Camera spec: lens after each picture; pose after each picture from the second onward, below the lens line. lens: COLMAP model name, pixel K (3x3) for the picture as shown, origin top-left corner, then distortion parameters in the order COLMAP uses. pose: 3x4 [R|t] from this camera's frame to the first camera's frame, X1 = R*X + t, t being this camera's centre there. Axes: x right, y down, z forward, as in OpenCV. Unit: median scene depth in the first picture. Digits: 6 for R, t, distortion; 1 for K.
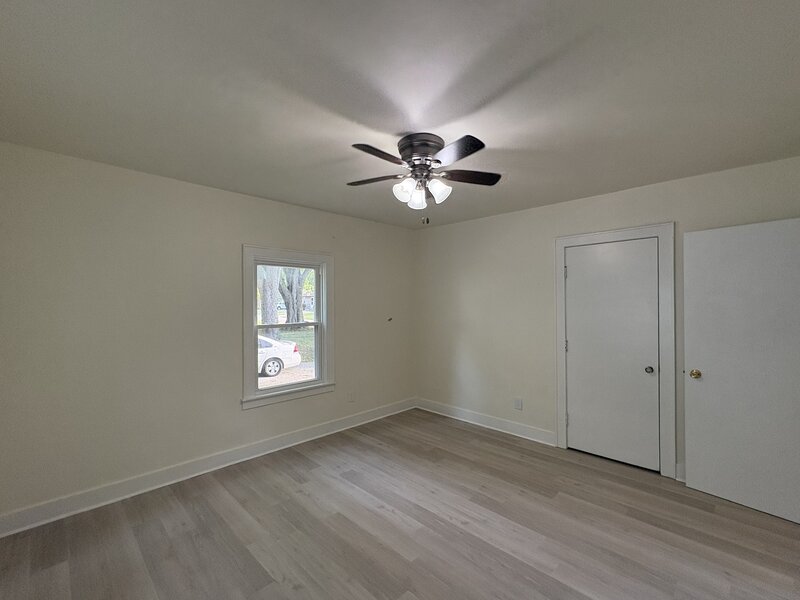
lens RADIAL K [[341.7, 0, 397.3], [0, 341.7, 296.1], [0, 0, 1]] dist [-0.002427, 0.001183]
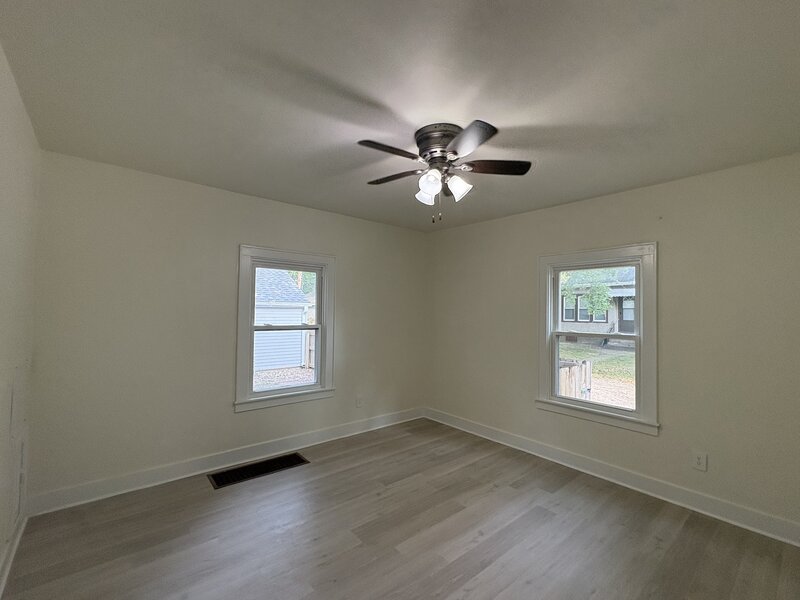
lens RADIAL K [[341.7, 0, 396.8], [0, 341.7, 301.3], [0, 0, 1]] dist [-0.002427, 0.001183]
pose [[-0.053326, -0.021304, -0.998350, 0.758865], [0.007272, 0.999738, -0.021722, 0.021729], [0.998551, -0.008419, -0.053157, 0.722693]]
